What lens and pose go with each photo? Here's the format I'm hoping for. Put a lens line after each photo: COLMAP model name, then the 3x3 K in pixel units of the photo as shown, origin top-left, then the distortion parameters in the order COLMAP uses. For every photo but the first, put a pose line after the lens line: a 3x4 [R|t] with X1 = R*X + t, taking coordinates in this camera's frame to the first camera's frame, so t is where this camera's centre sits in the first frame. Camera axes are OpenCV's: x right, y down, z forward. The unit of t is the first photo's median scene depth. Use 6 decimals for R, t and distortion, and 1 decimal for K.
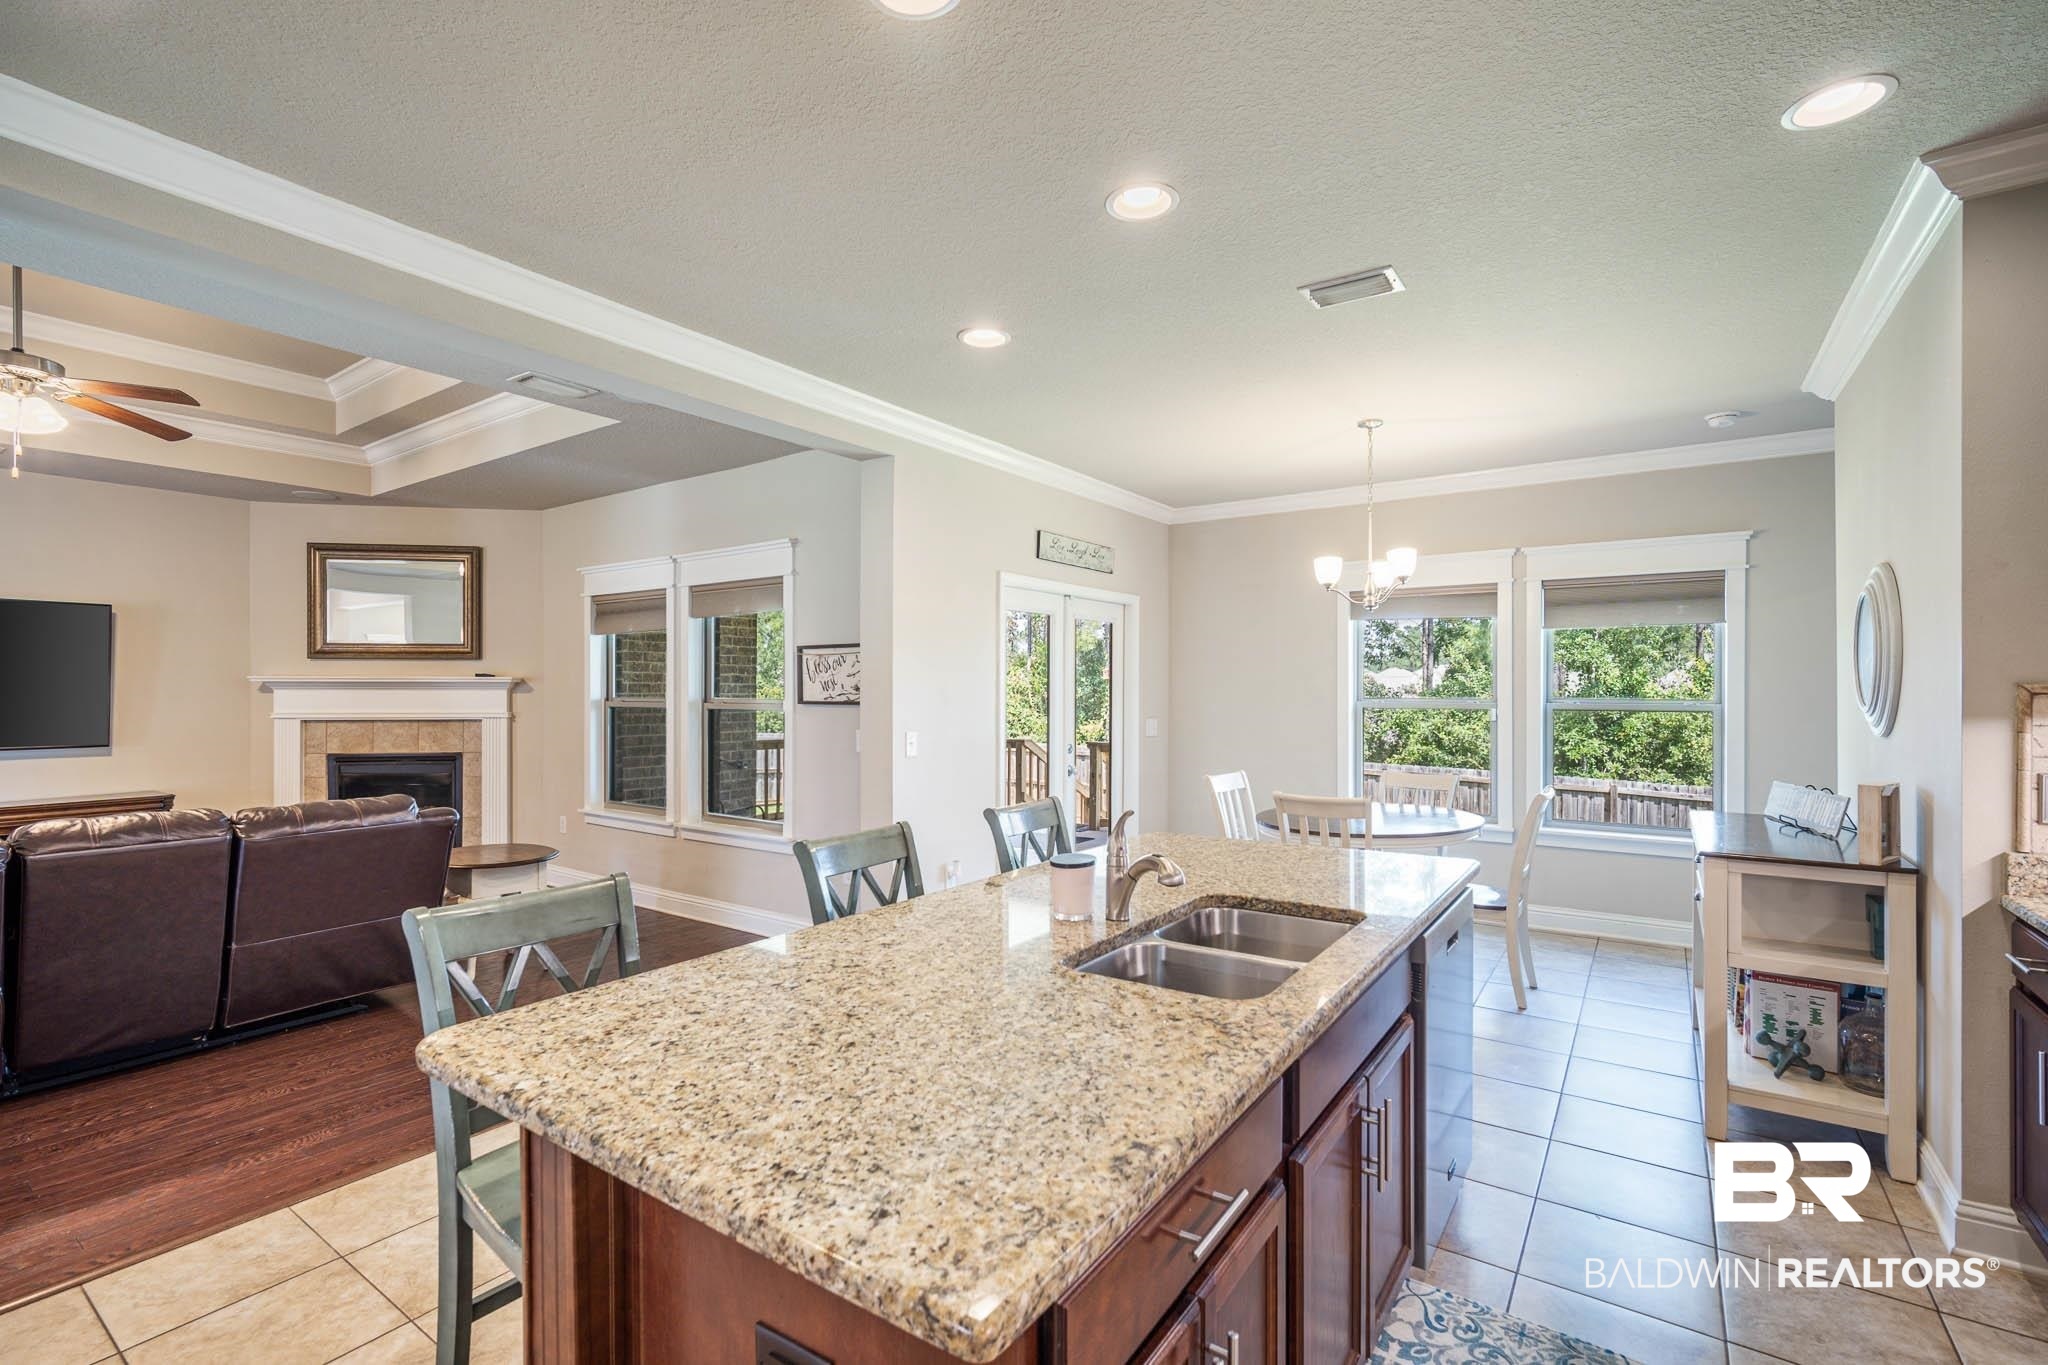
lens RADIAL K [[912.2, 0, 1022.5], [0, 912.2, 696.1], [0, 0, 1]] dist [-0.007172, 0.000366]
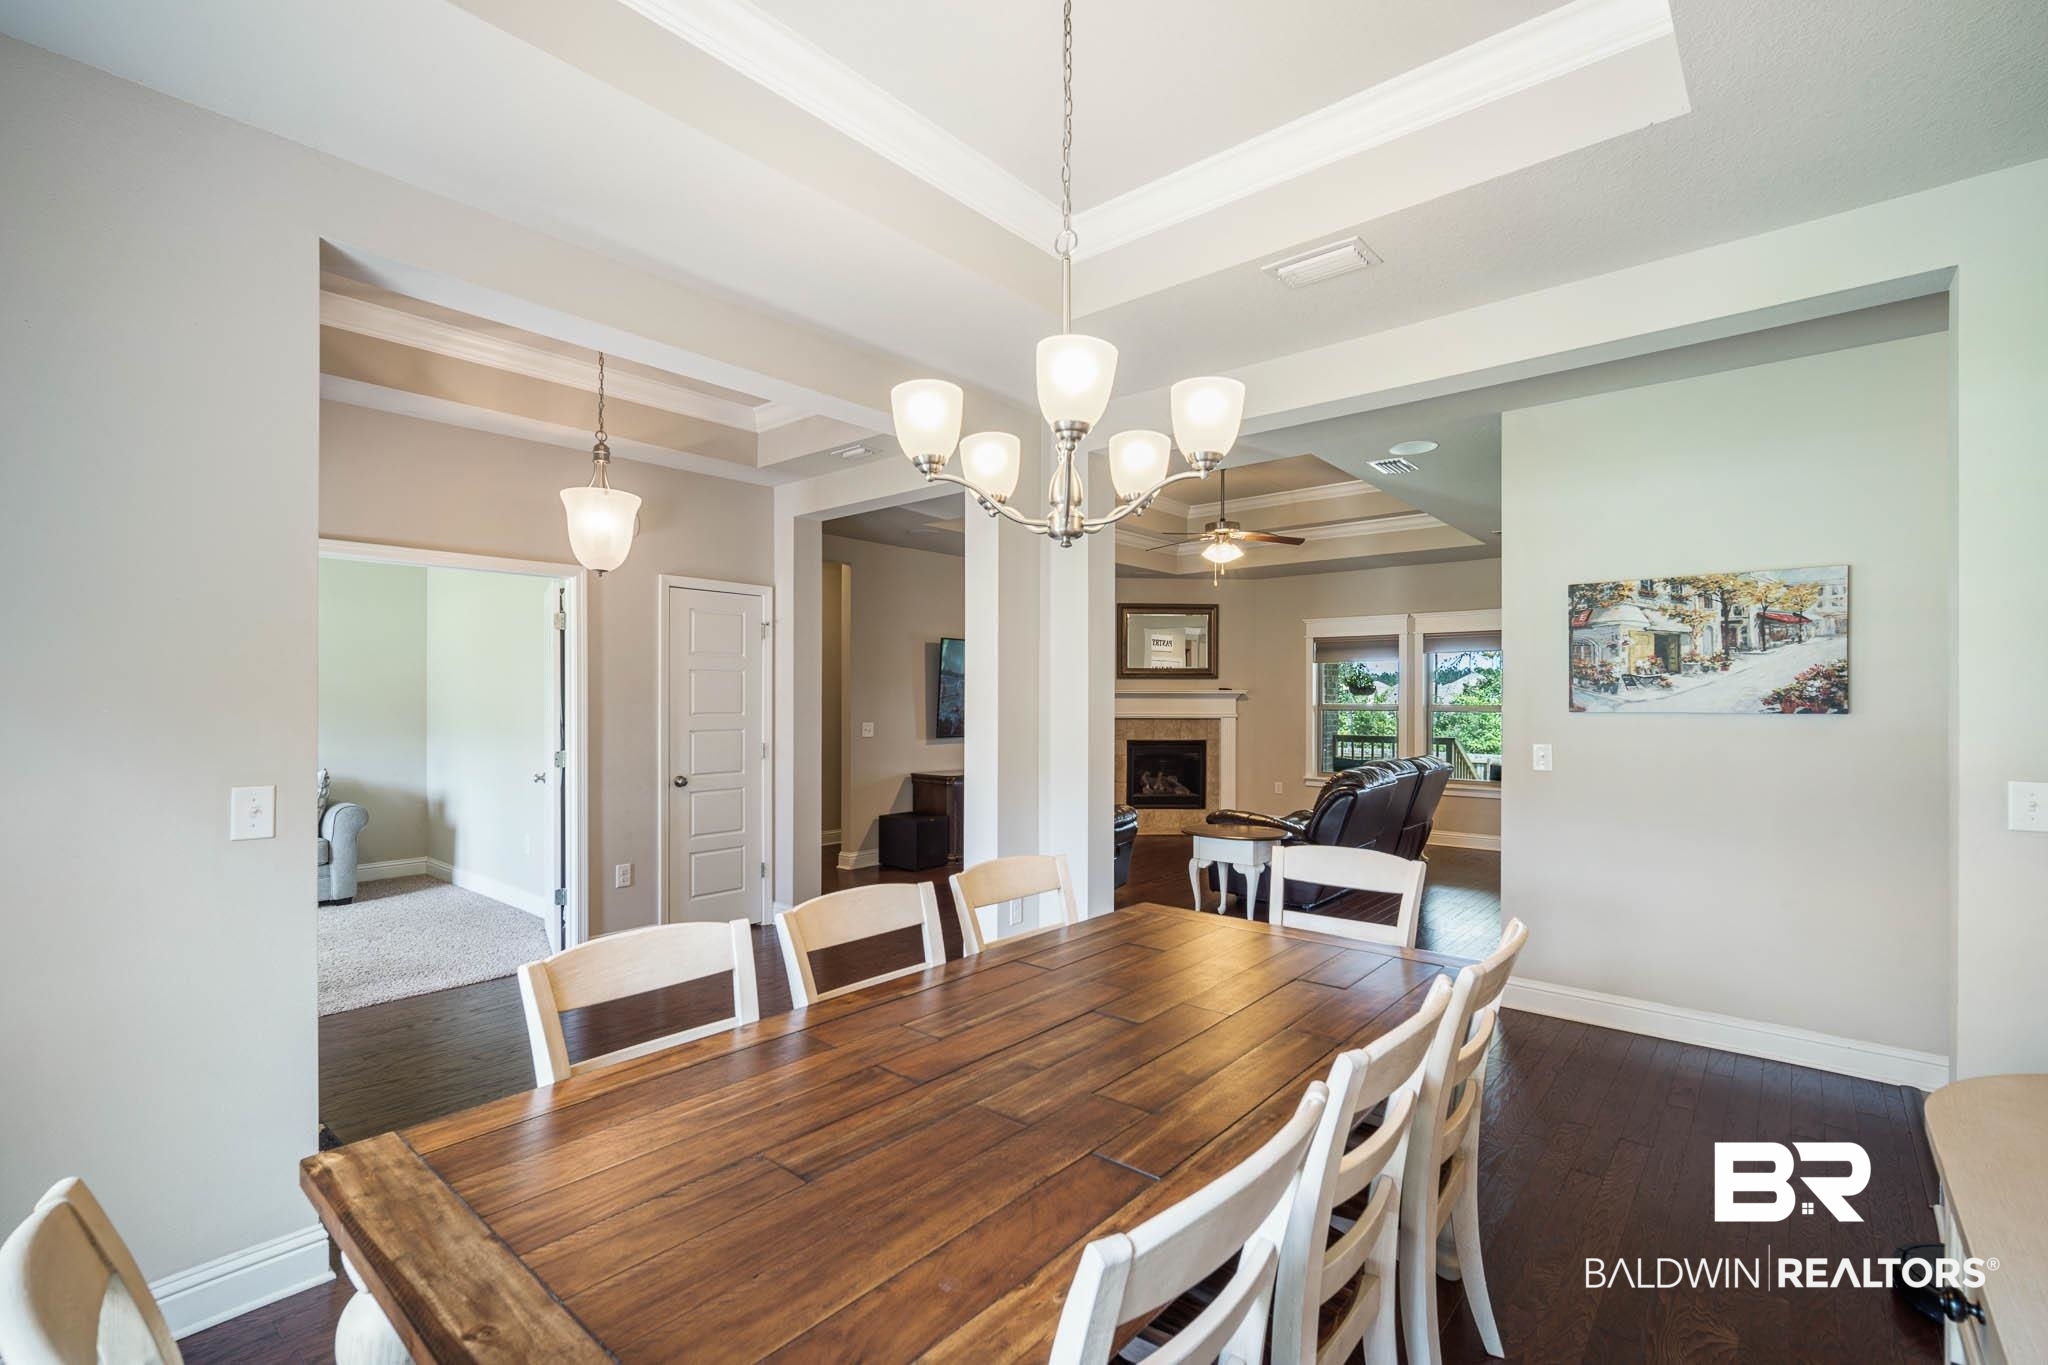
lens RADIAL K [[912.2, 0, 1022.5], [0, 912.2, 696.1], [0, 0, 1]] dist [-0.007172, 0.000366]
pose [[0.994680, 0.003021, -0.102973, -0.786110], [-0.004045, 0.999944, -0.009735, 0.005063], [0.102938, 0.010100, 0.994637, -0.556773]]
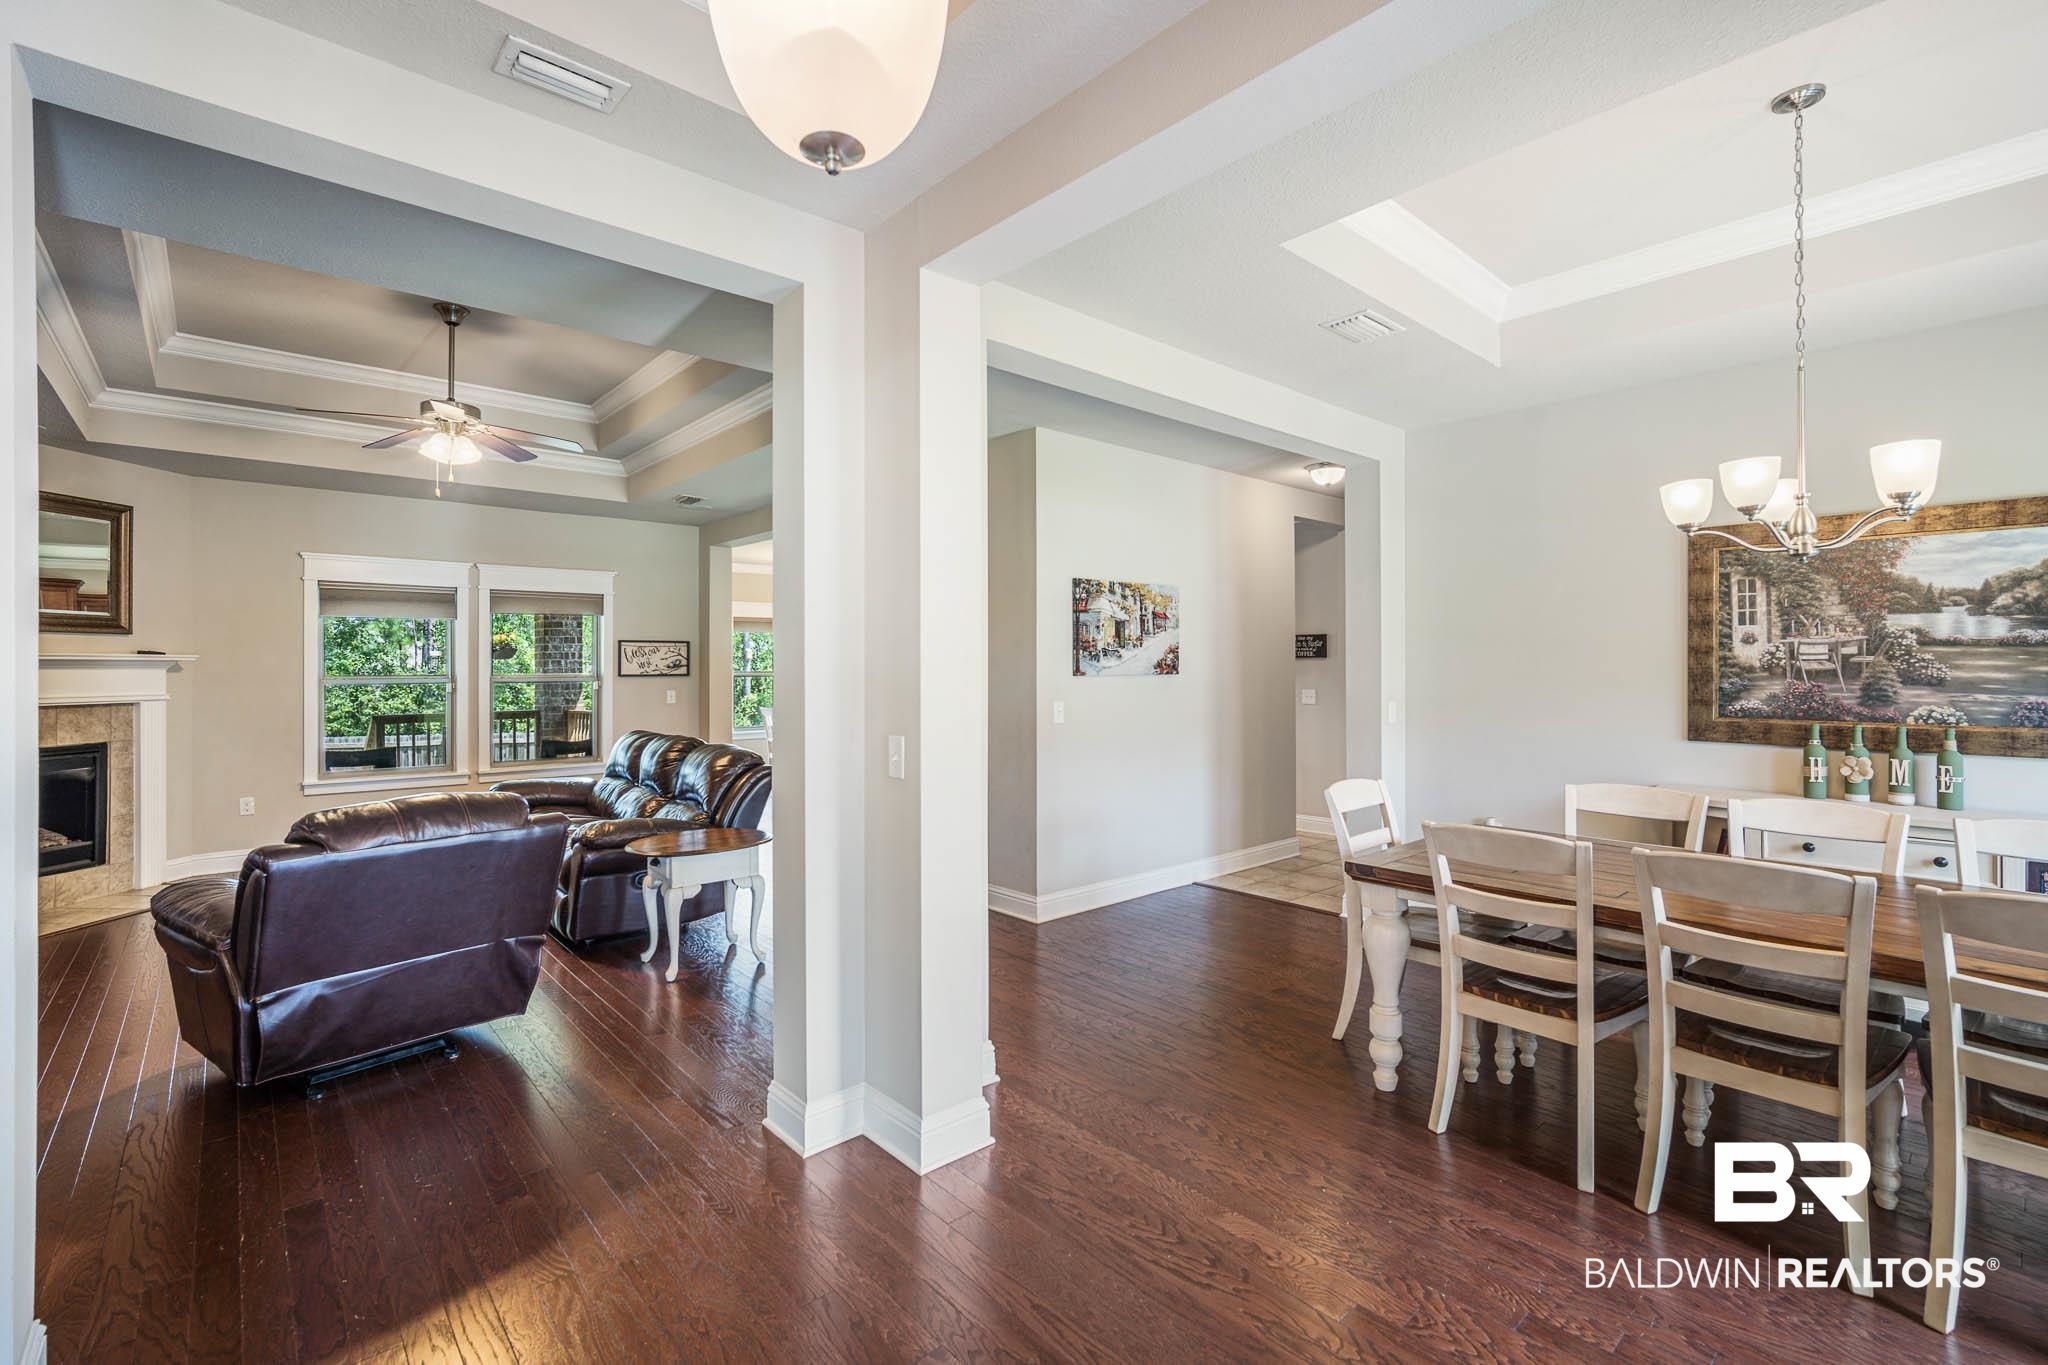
lens RADIAL K [[896.3, 0, 1022.9], [0, 896.3, 662.1], [0, 0, 1]] dist [-0.007536, 0.000478]
pose [[0.235073, 0.004843, 0.971966, -1.264553], [0.010046, 0.999922, -0.007412, 0.001514], [-0.971926, 0.011507, 0.235006, -0.038083]]
